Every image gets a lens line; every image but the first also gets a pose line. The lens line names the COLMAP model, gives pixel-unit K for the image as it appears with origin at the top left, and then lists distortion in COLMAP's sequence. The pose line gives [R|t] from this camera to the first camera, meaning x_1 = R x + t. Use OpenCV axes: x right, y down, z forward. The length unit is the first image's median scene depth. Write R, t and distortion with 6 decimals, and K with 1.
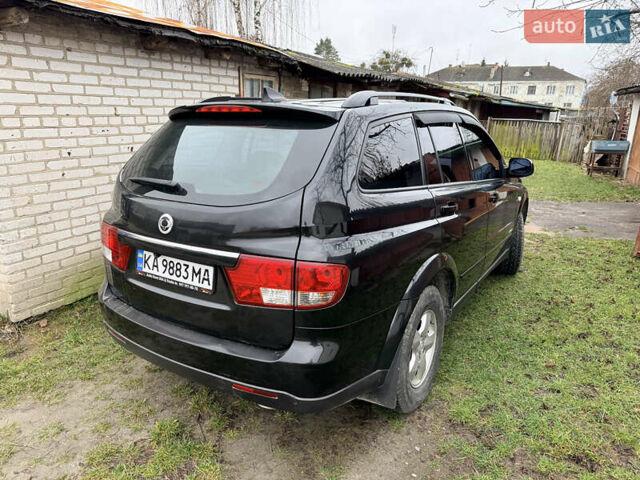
lens RADIAL K [[455.3, 0, 320.0], [0, 455.3, 240.0], [0, 0, 1]] dist [0.006234, -0.002817]
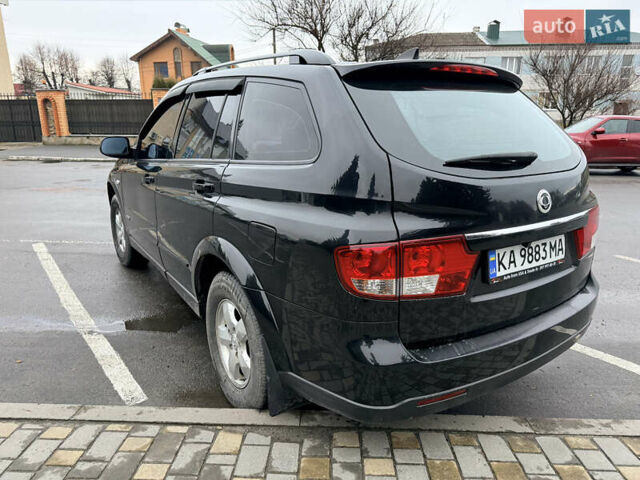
lens RADIAL K [[455.3, 0, 320.0], [0, 455.3, 240.0], [0, 0, 1]] dist [0.006234, -0.002817]
pose [[0.413595, -0.240422, 0.878144, -1.158670], [0.223900, 0.961743, 0.157856, -0.176771], [-0.882501, 0.131328, 0.451602, 0.900608]]
